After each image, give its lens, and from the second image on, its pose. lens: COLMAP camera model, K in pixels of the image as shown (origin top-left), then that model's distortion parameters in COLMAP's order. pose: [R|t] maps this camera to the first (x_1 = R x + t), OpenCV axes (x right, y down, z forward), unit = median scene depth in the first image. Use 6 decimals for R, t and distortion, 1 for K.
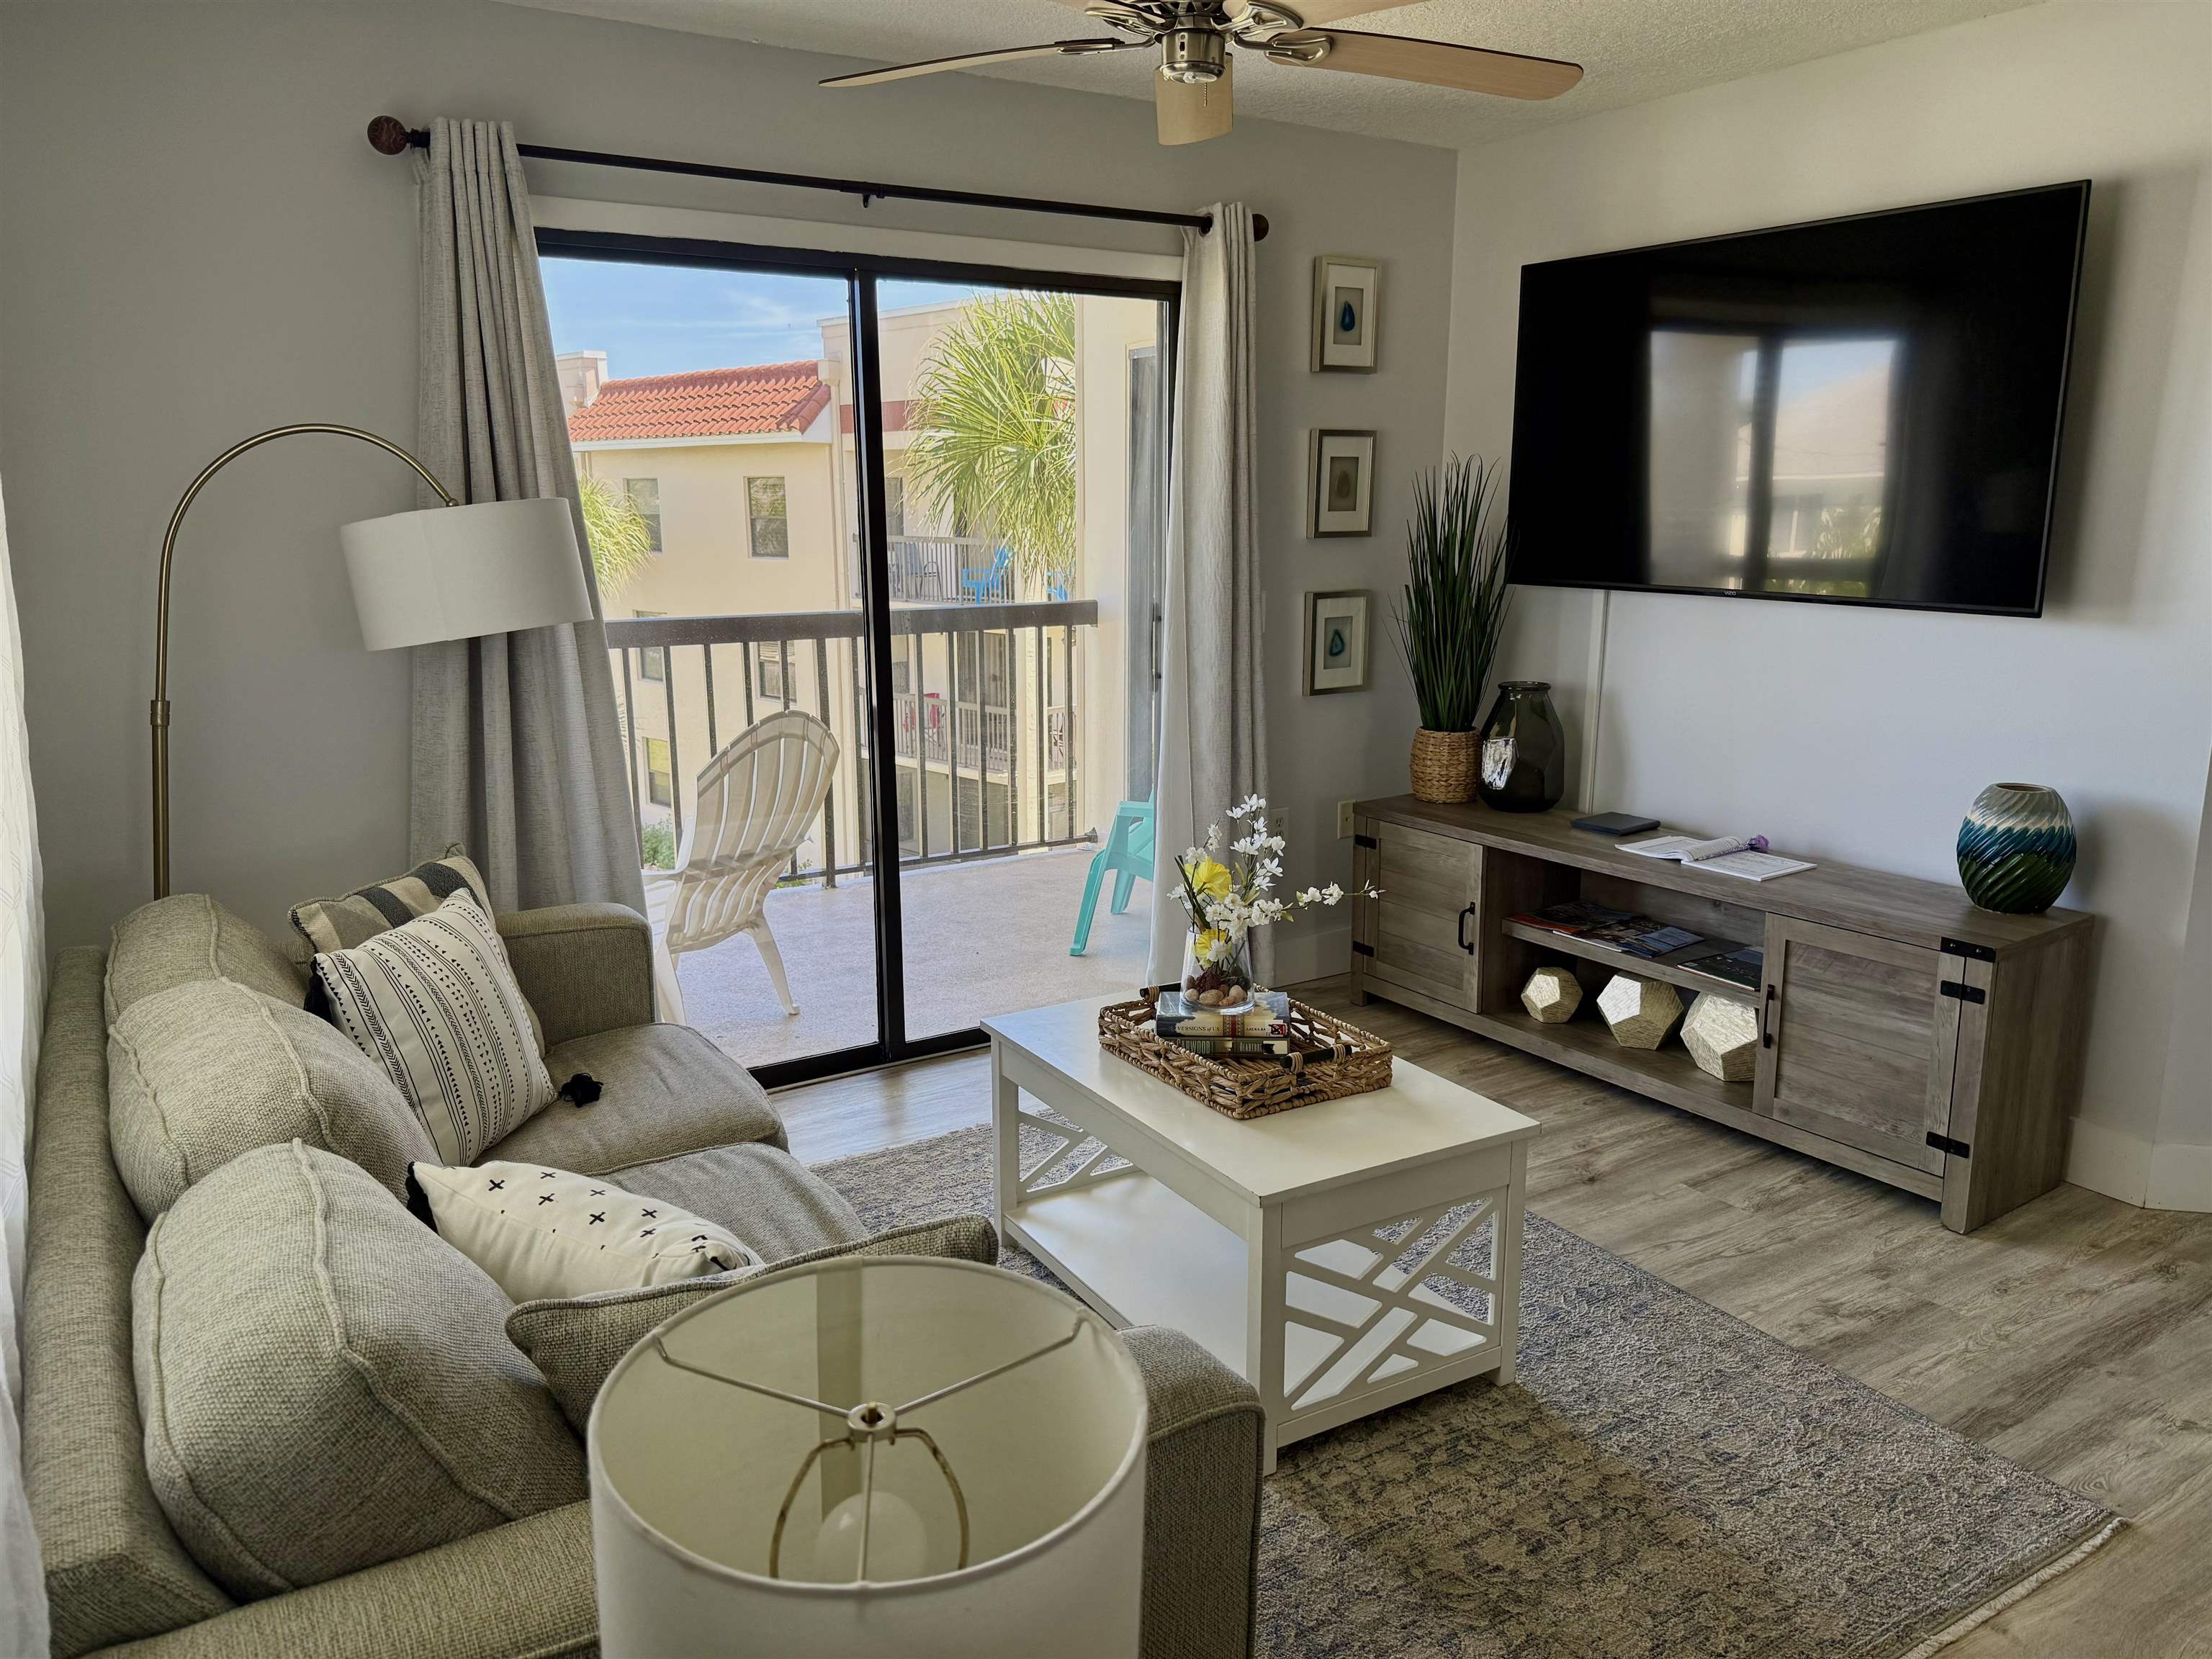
lens RADIAL K [[1568.2, 0, 1103.0], [0, 1568.2, 826.5], [0, 0, 1]] dist [0.022102, -0.038391]
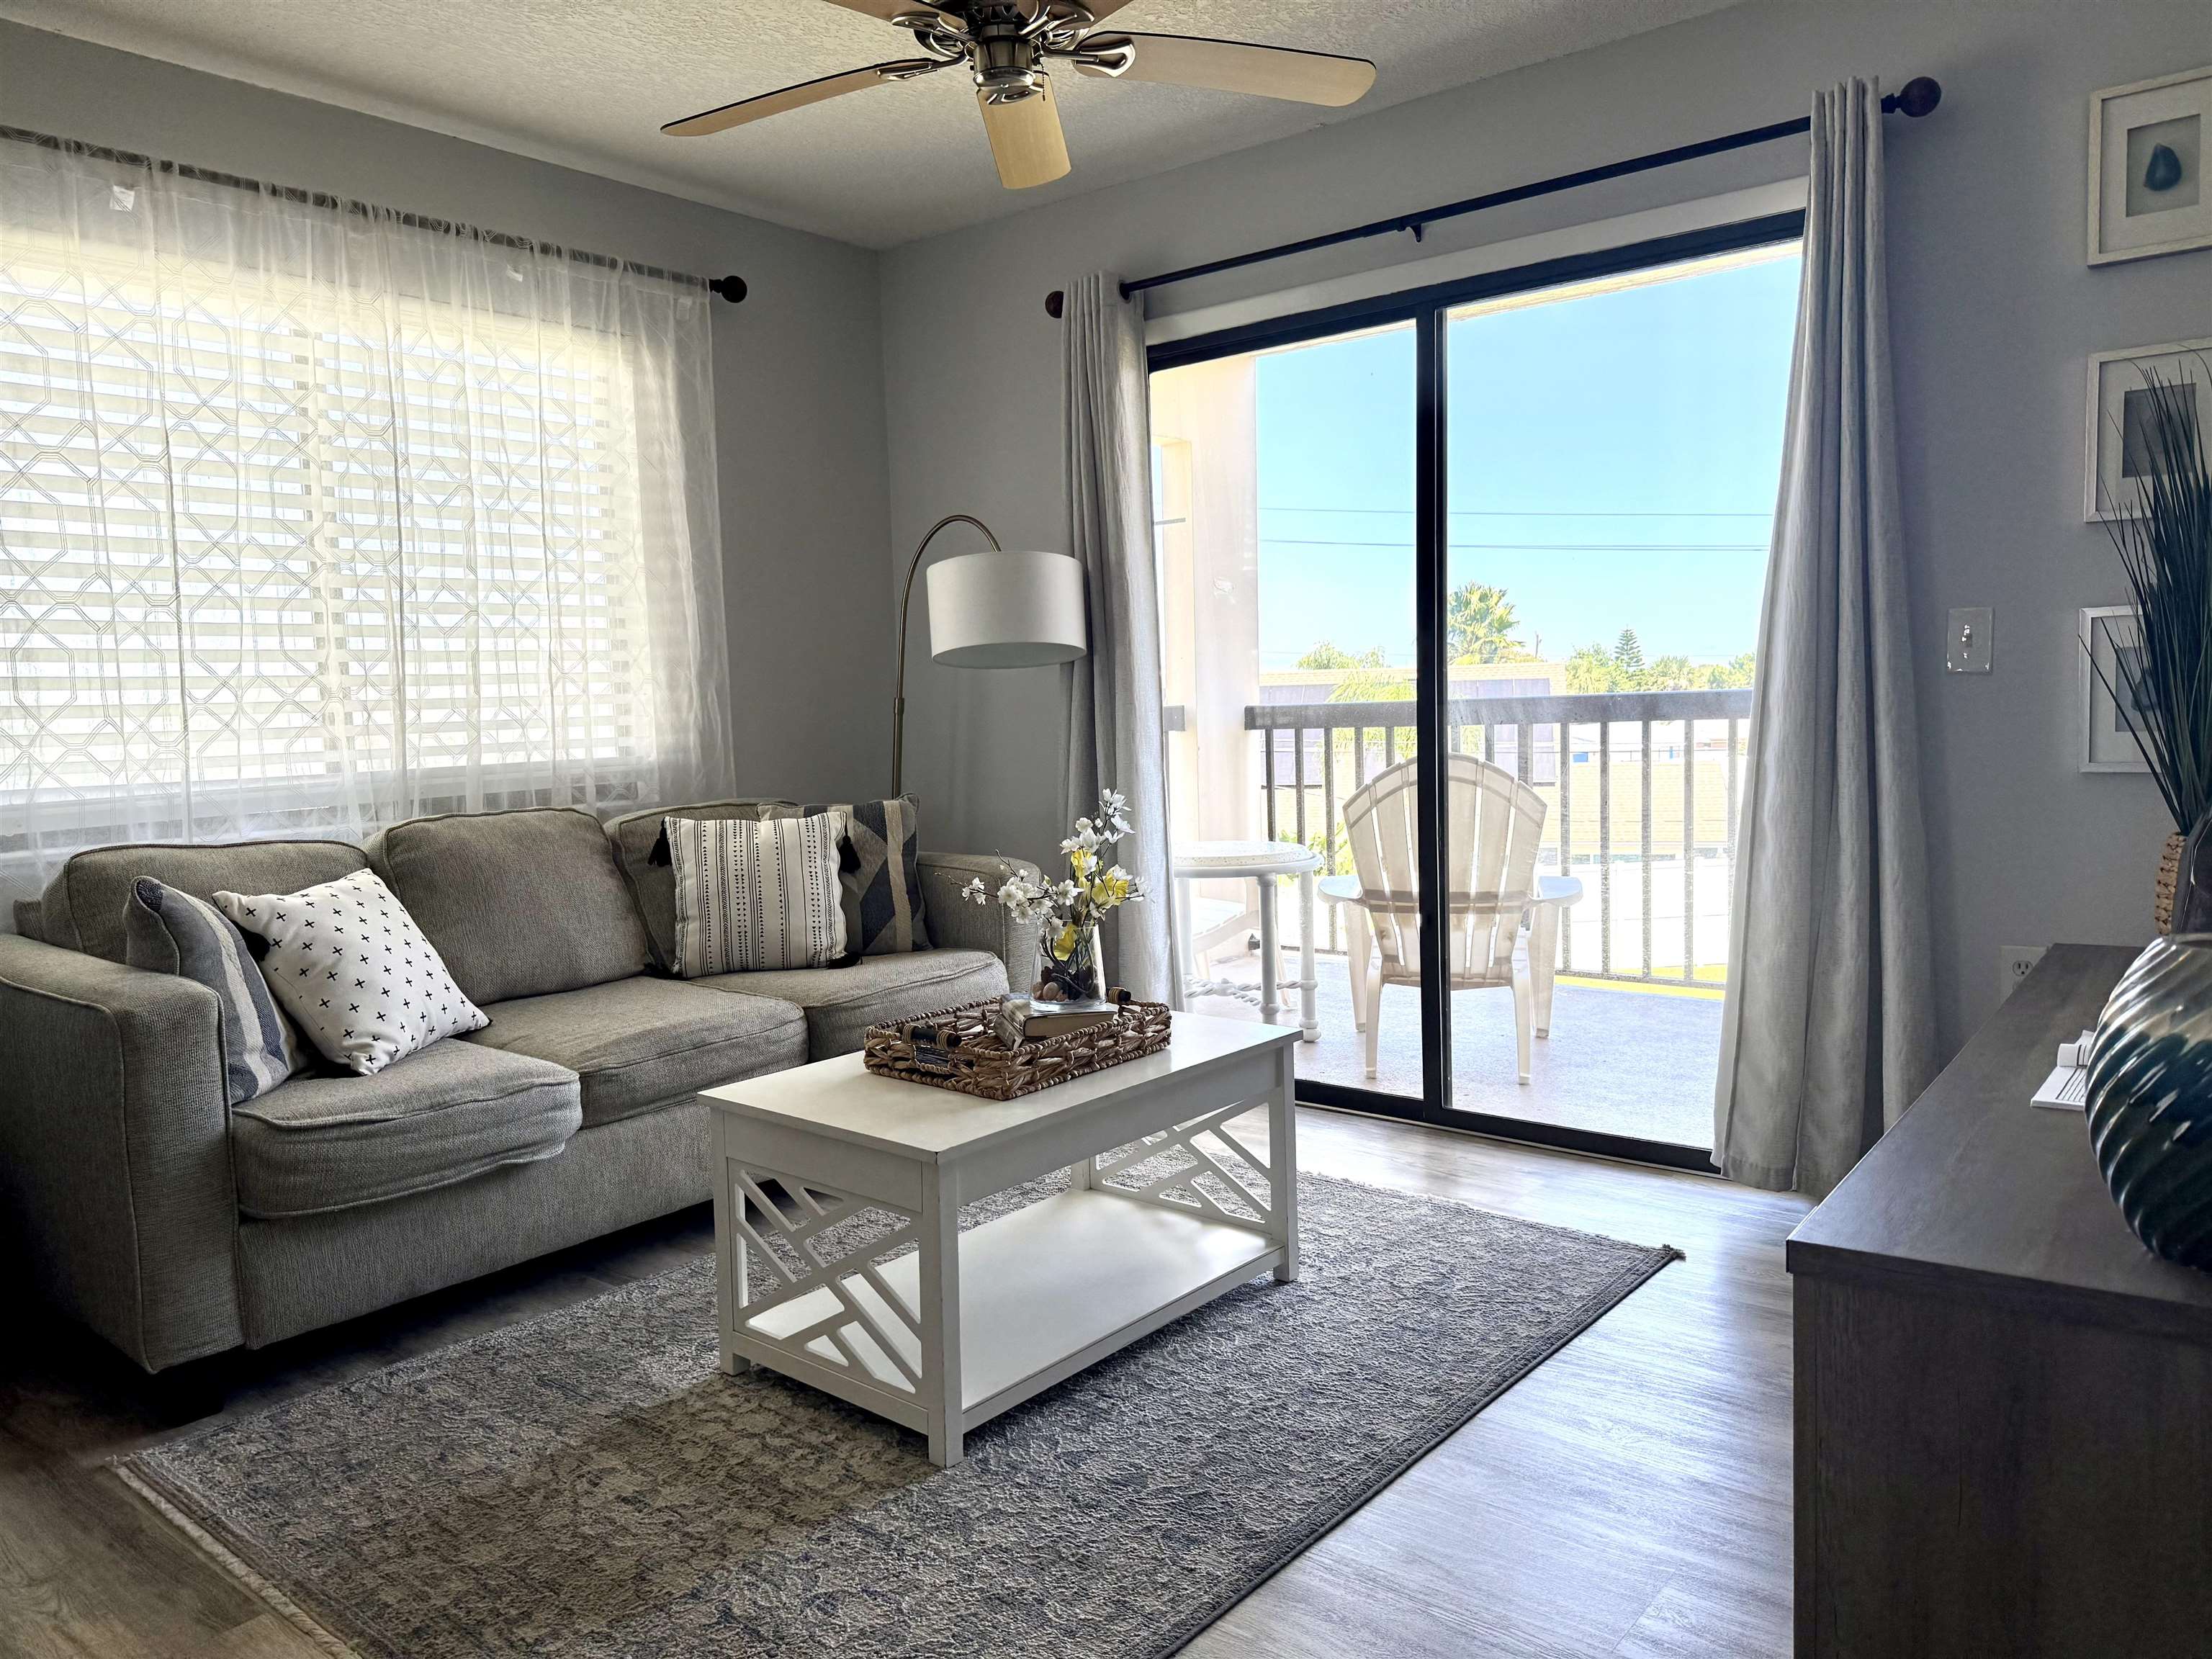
lens RADIAL K [[1568.2, 0, 1090.2], [0, 1568.2, 823.7], [0, 0, 1]] dist [0.022102, -0.038391]
pose [[0.314469, 0.069899, -0.946691, 0.751237], [-0.165006, 0.986128, 0.018000, -0.011533], [0.934817, 0.150549, 0.321641, 0.530869]]
